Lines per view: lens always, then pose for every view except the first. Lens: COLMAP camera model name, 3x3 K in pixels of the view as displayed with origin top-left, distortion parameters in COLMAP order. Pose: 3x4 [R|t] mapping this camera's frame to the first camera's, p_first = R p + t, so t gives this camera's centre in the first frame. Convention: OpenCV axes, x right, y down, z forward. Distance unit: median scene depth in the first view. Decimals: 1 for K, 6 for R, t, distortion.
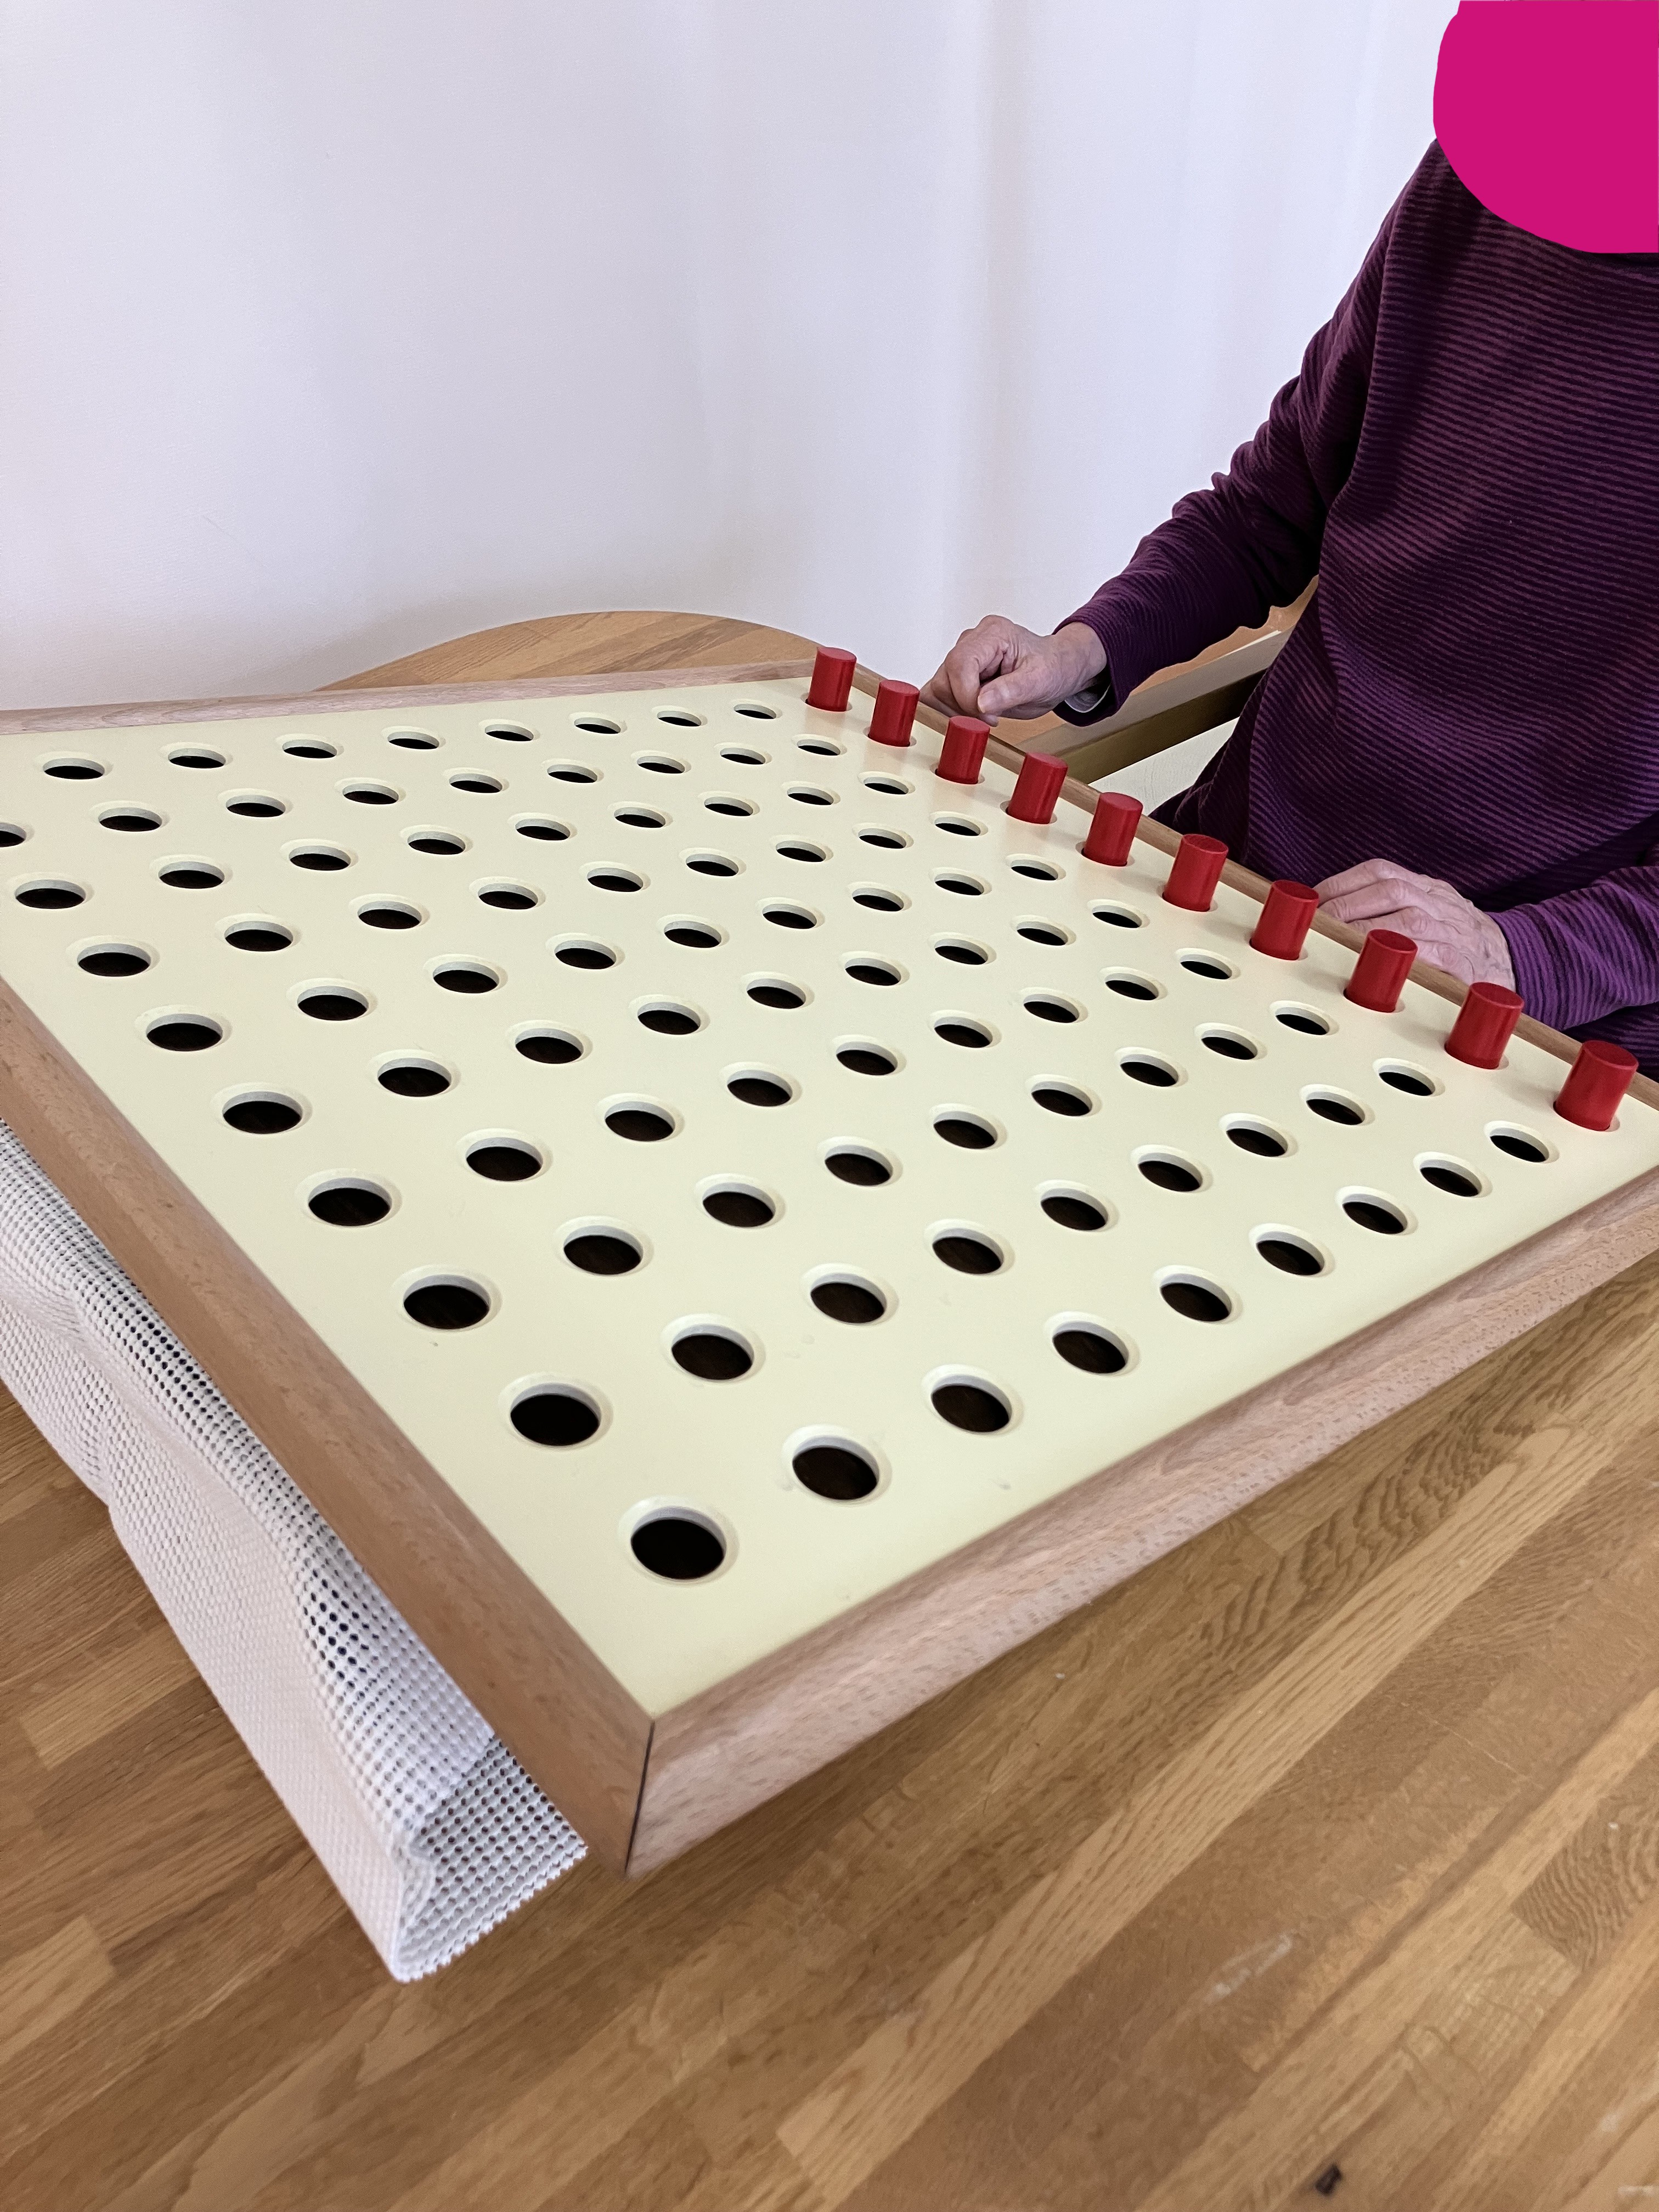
lens RADIAL K [[1789.0, 0, 835.8], [0, 1789.0, 1113.1], [0, 0, 1]] dist [0.009205, -0.021752]
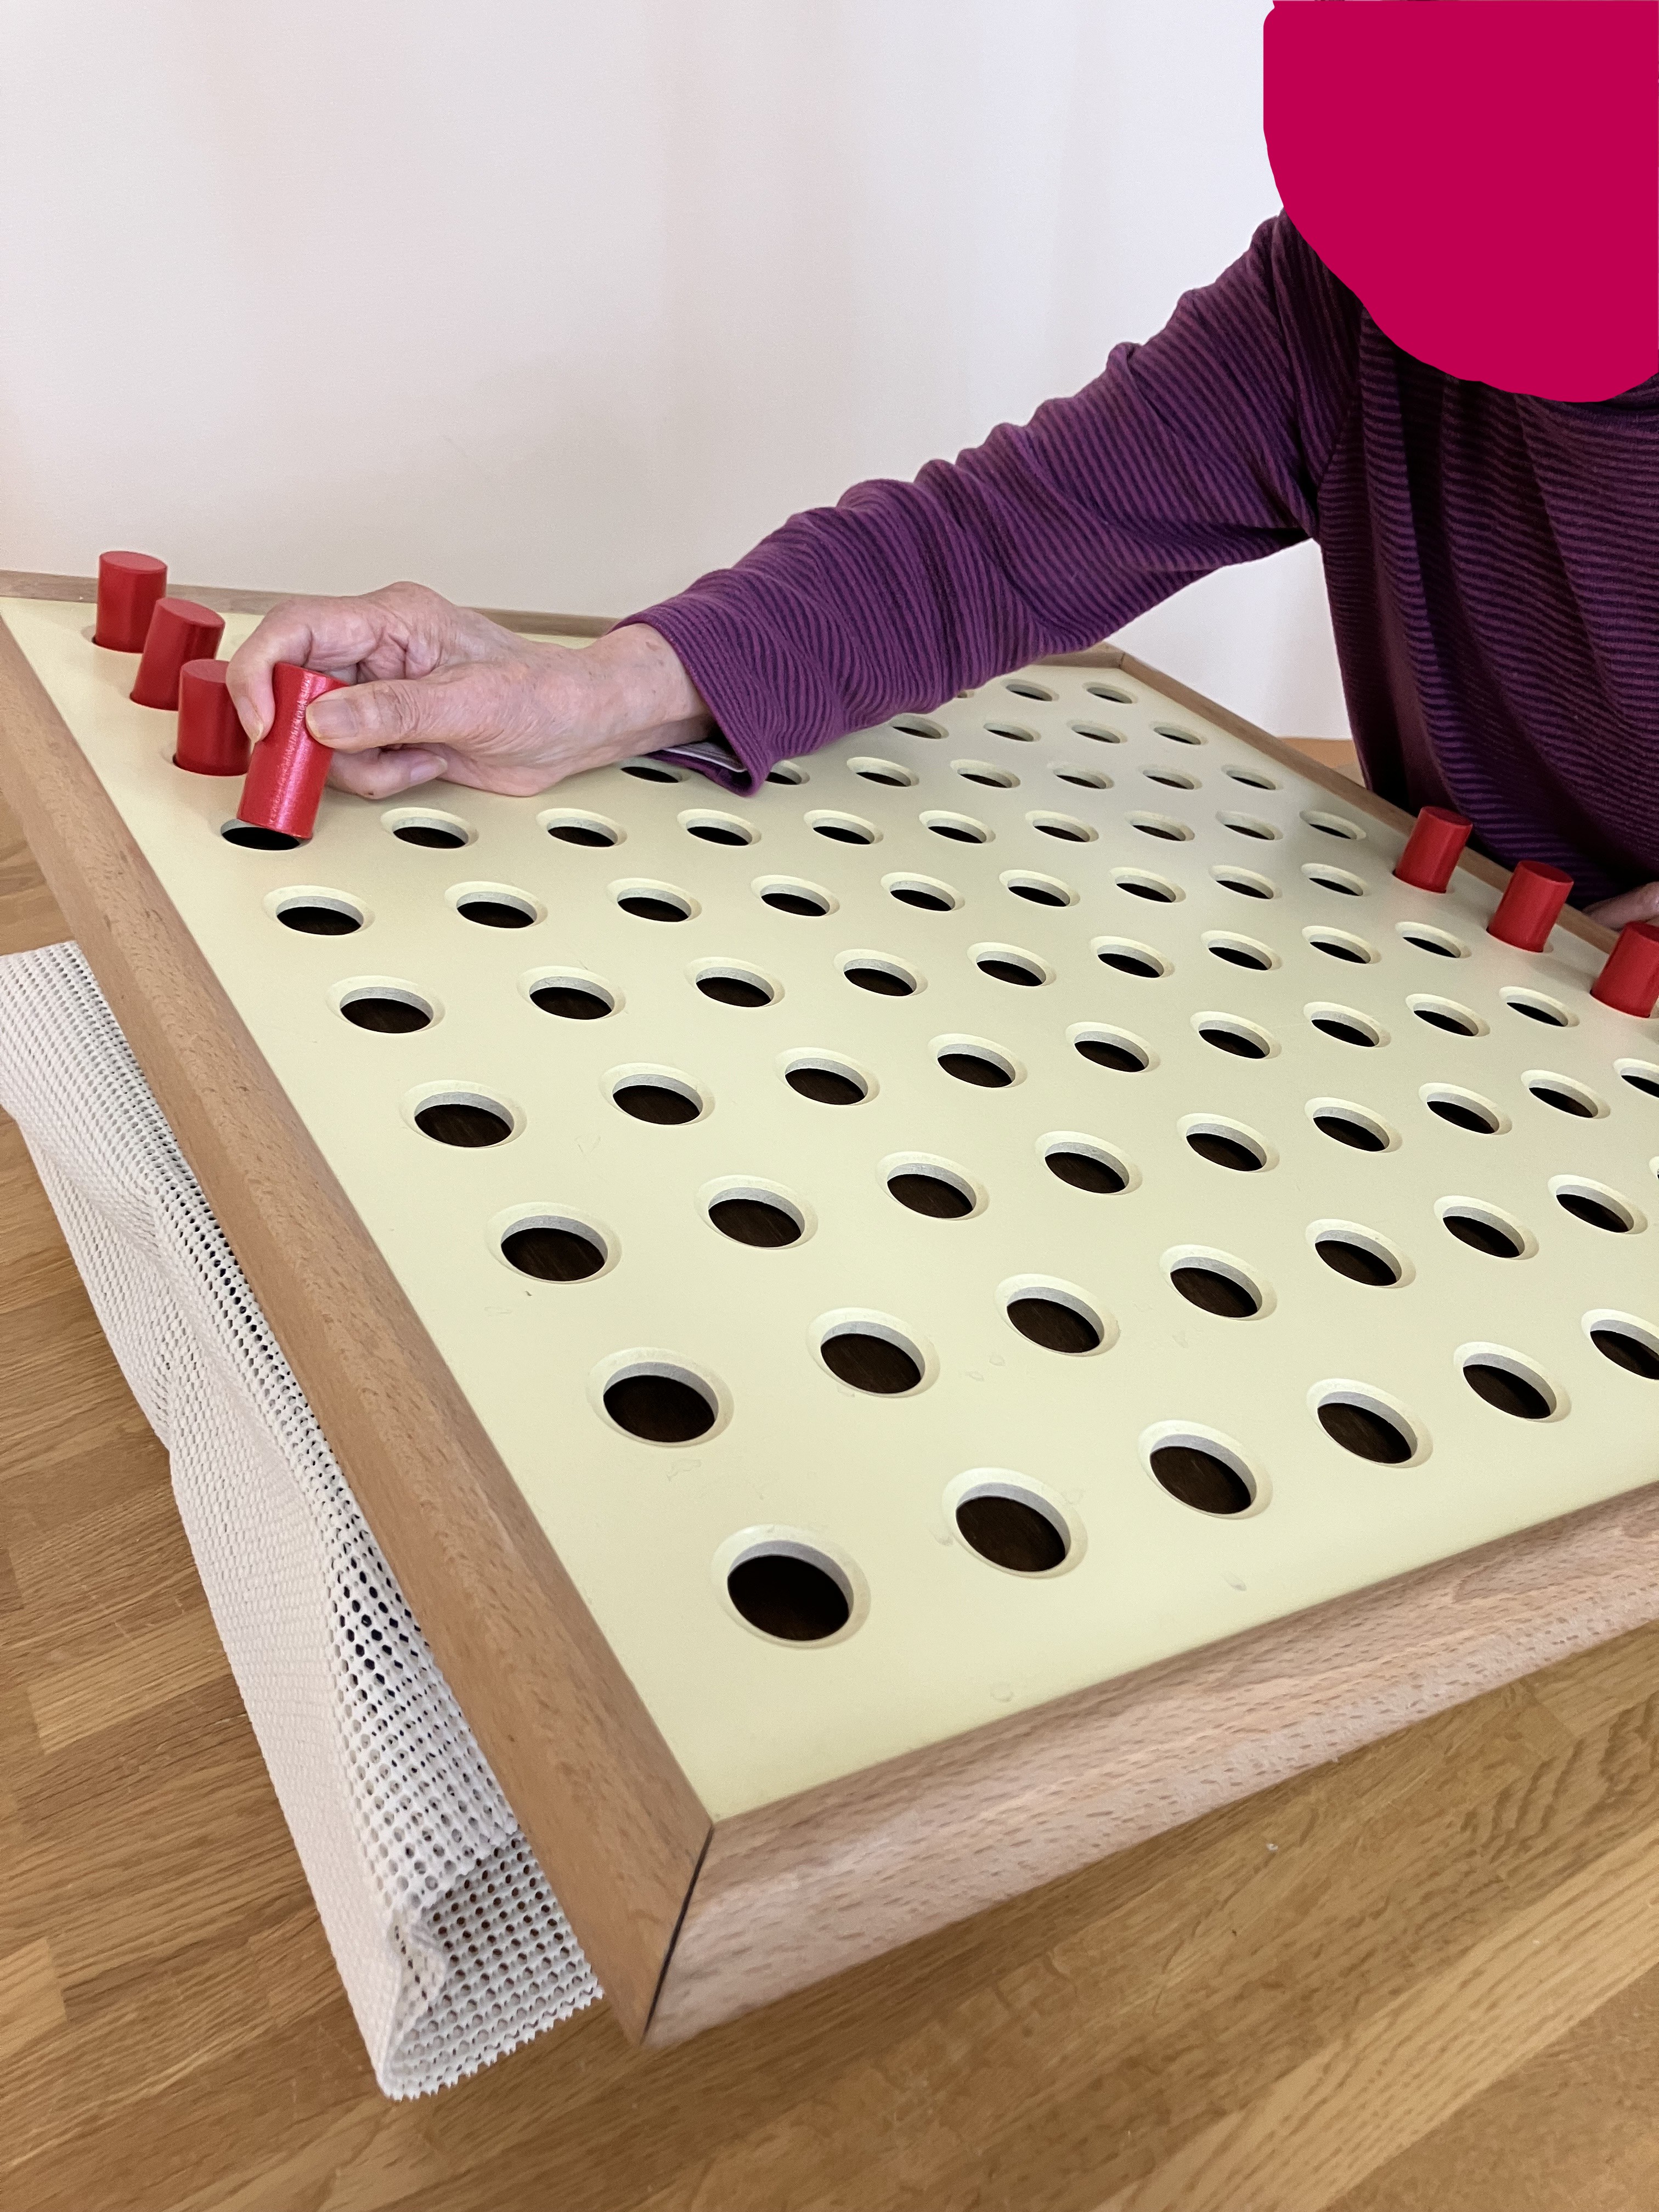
lens RADIAL K [[1789.0, 0, 826.6], [0, 1789.0, 1095.6], [0, 0, 1]] dist [0.009205, -0.021752]
pose [[0.983483, 0.114405, -0.140258, 0.007187], [-0.122382, 0.991243, -0.049606, 0.058990], [0.133354, 0.065951, 0.988872, 0.205985]]
